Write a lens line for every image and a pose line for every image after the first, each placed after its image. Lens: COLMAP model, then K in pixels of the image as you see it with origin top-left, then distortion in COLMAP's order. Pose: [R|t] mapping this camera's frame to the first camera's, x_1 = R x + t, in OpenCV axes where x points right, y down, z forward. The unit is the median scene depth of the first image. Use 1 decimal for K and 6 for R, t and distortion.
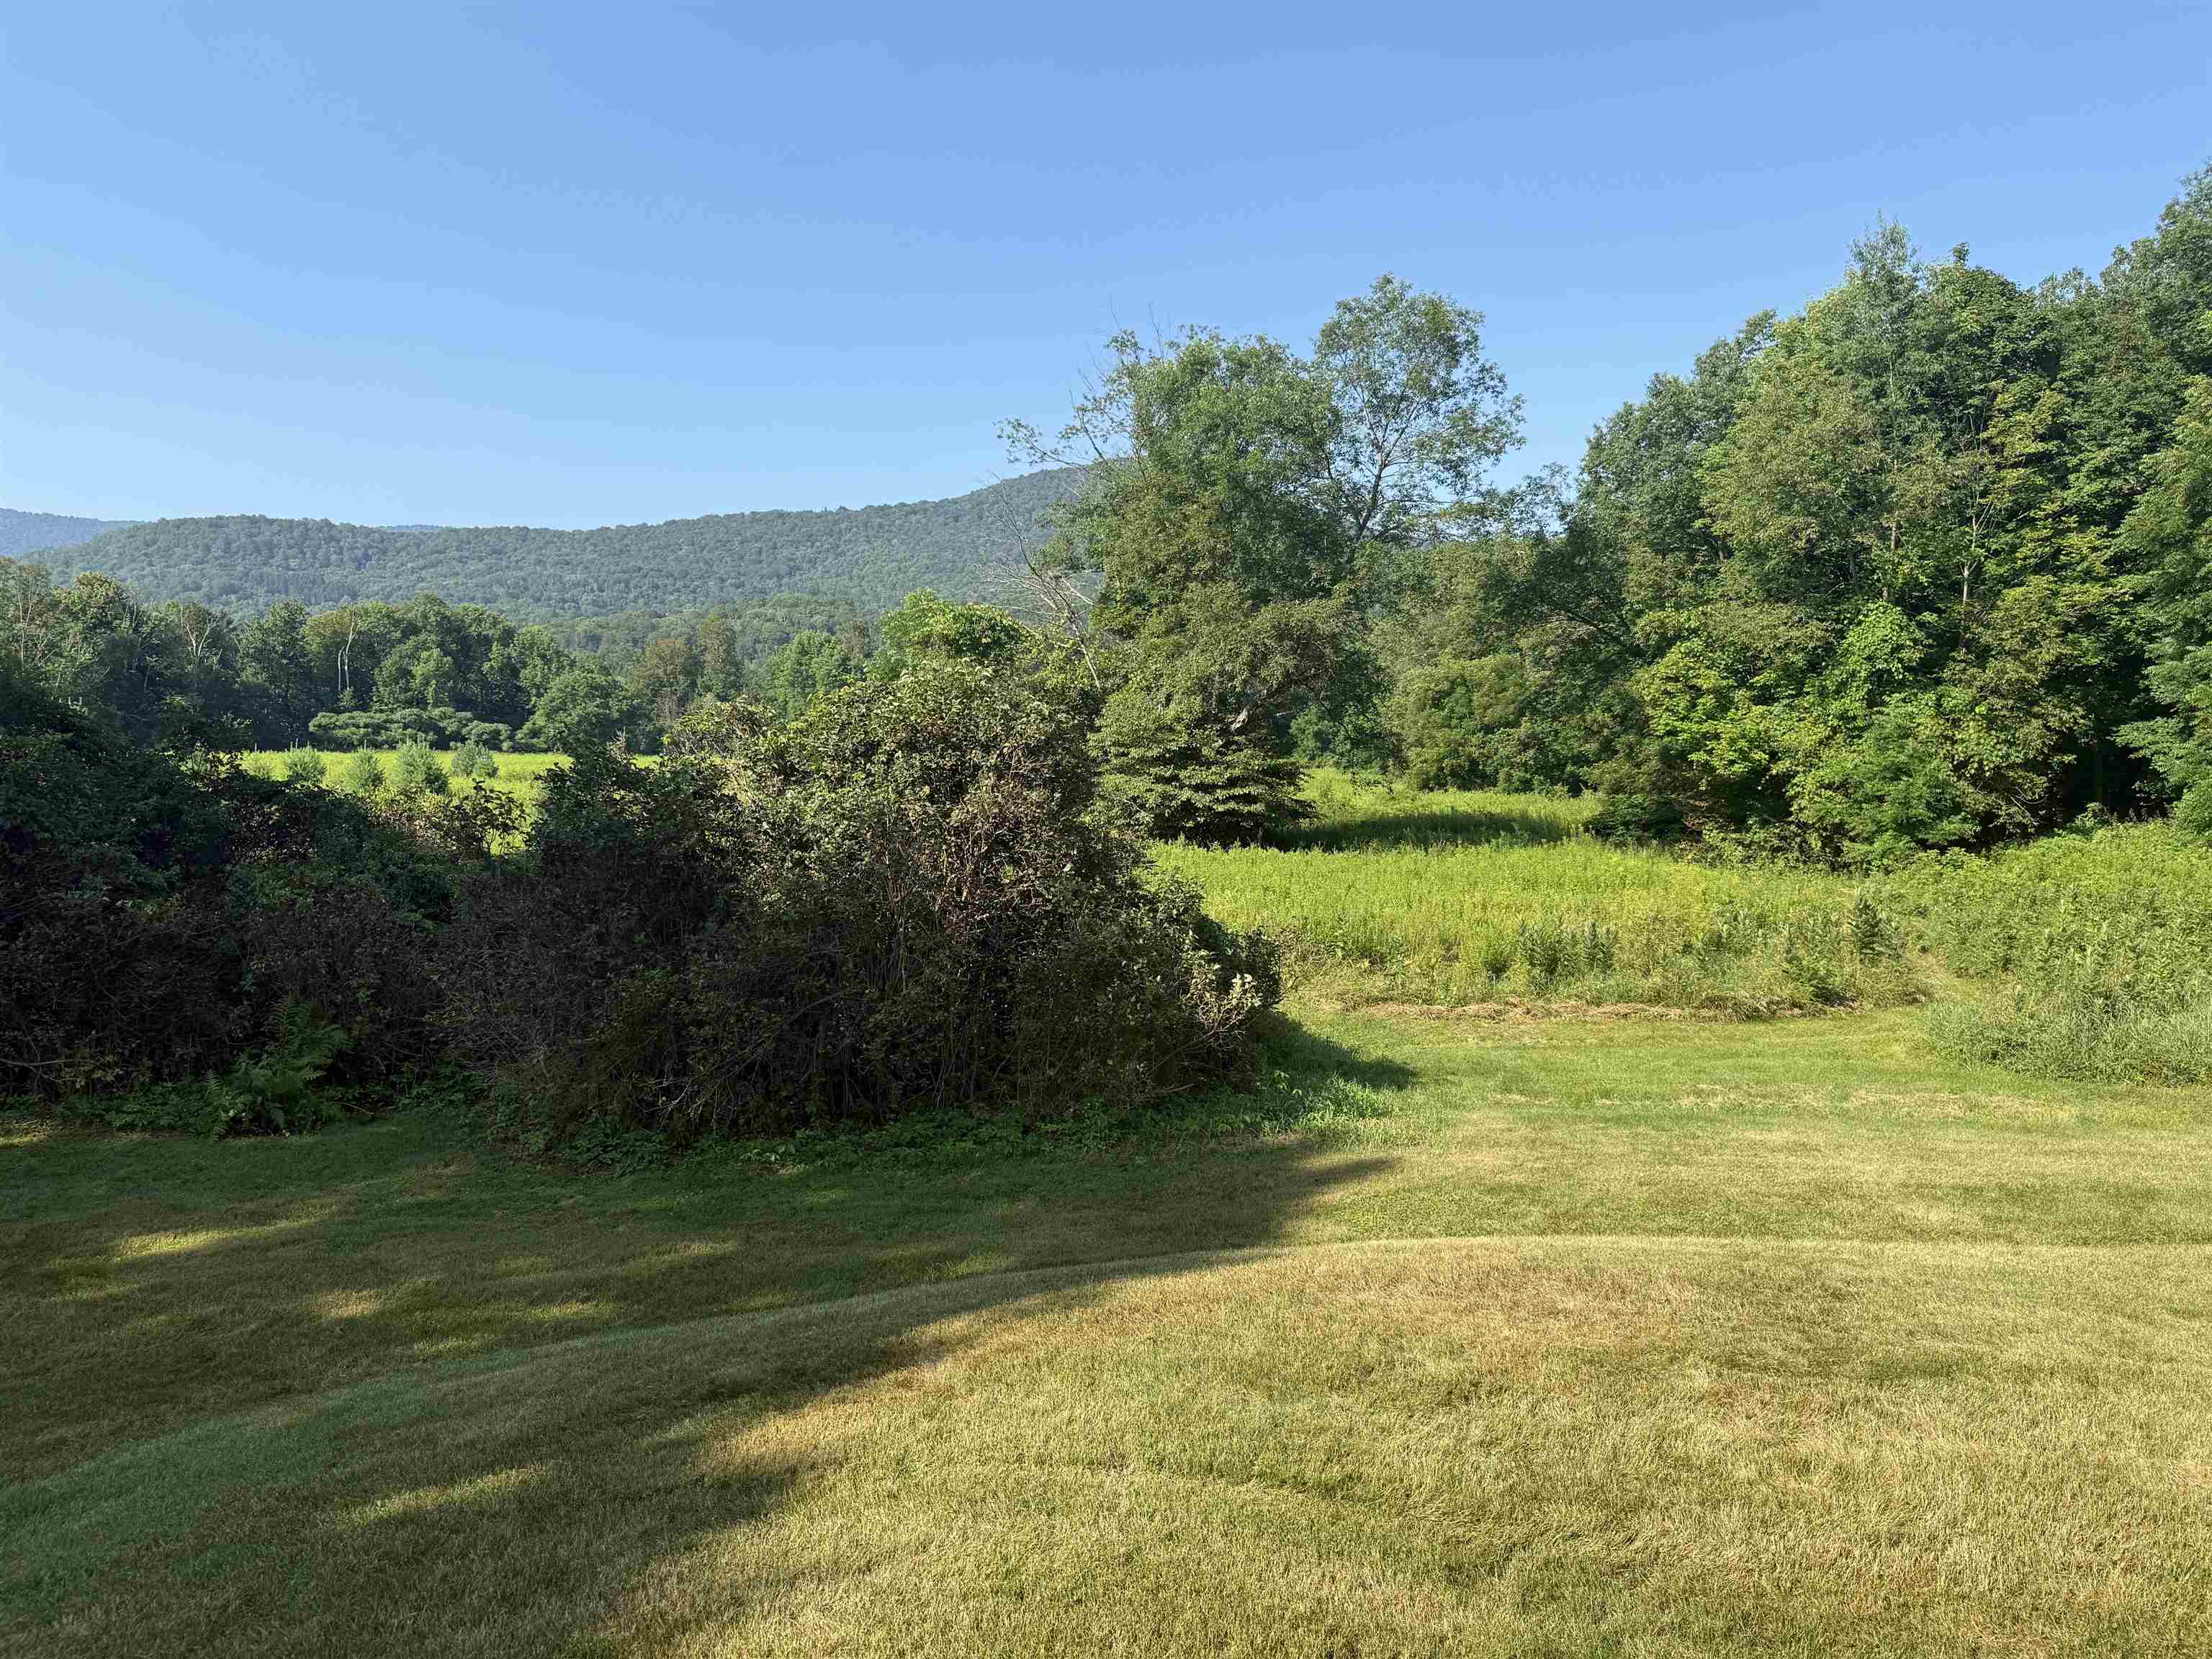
lens RADIAL K [[1543.1, 0, 1100.3], [0, 1543.1, 843.1], [0, 0, 1]] dist [0.105835, -0.170899]
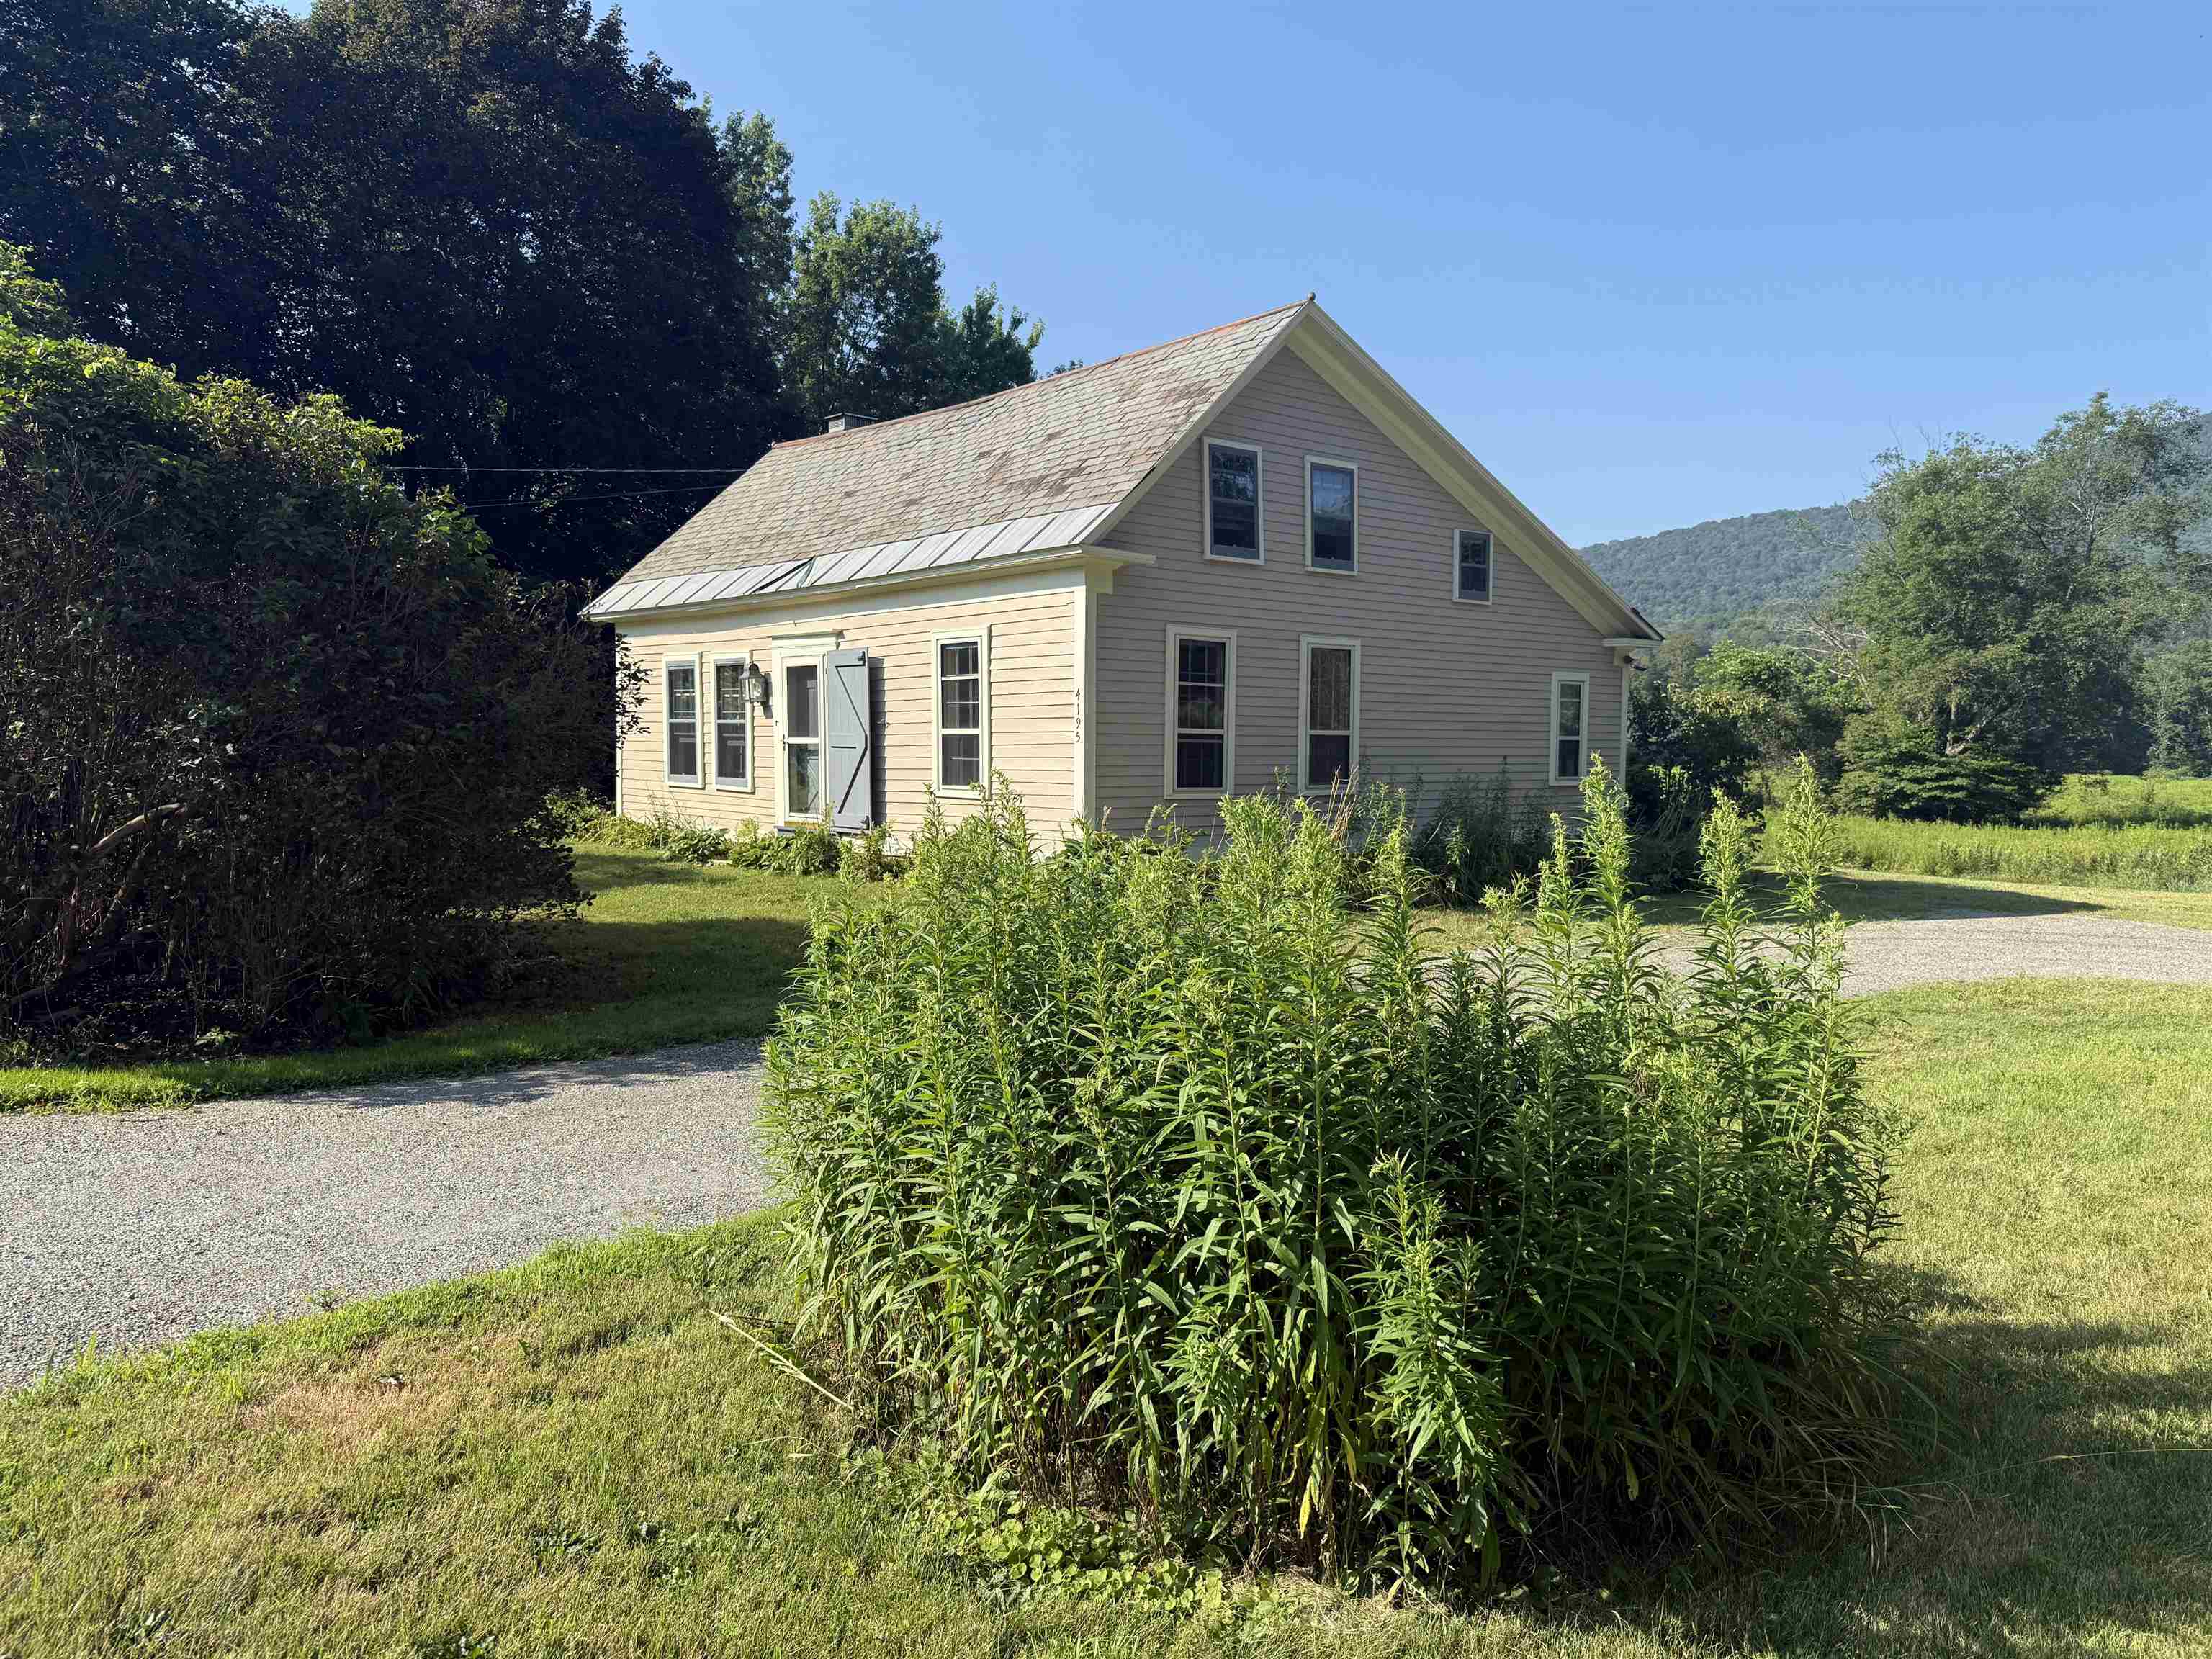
lens RADIAL K [[1543.1, 0, 1100.3], [0, 1543.1, 843.1], [0, 0, 1]] dist [0.105835, -0.170899]
pose [[0.819017, 0.036074, -0.572635, 0.261656], [-0.040961, 0.999151, 0.004358, 0.041615], [0.572306, 0.019886, 0.819799, -0.541272]]
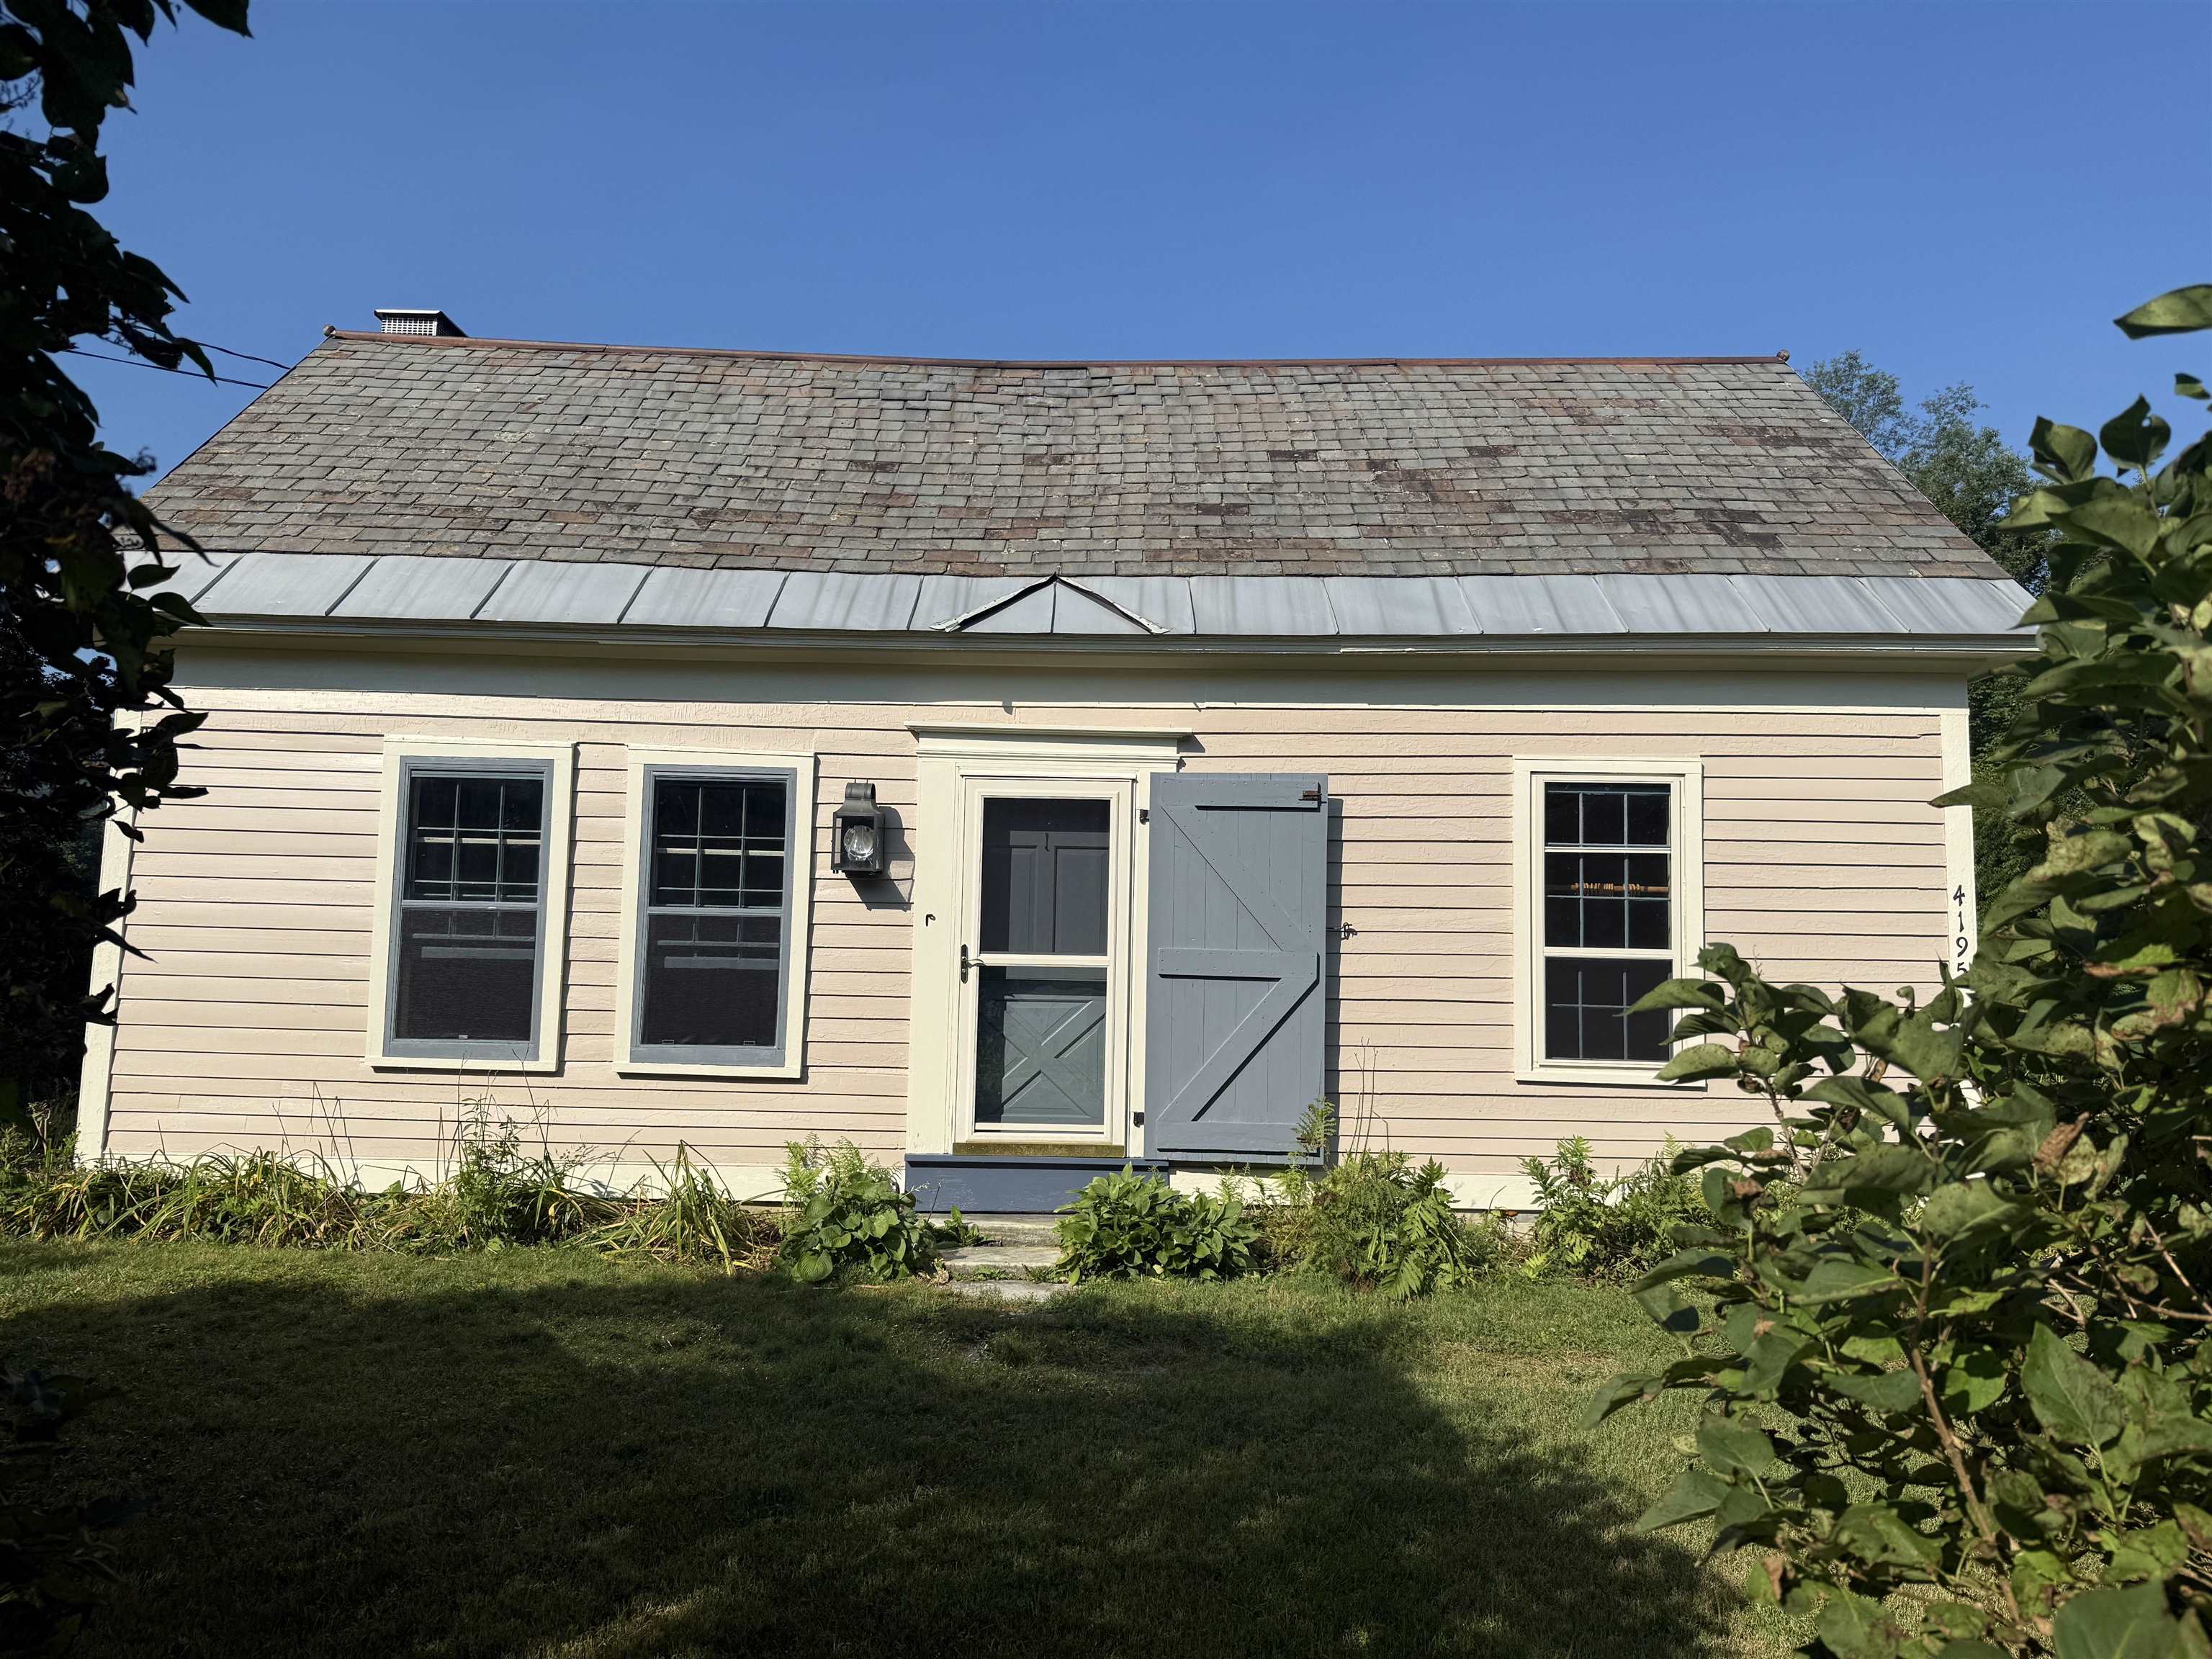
lens RADIAL K [[1543.1, 0, 1100.3], [0, 1543.1, 843.1], [0, 0, 1]] dist [0.105835, -0.170899]
pose [[0.974419, 0.030859, 0.222610, -0.058871], [0.001226, 0.989783, -0.142575, 0.032472], [-0.224735, 0.139201, 0.964426, -0.438864]]
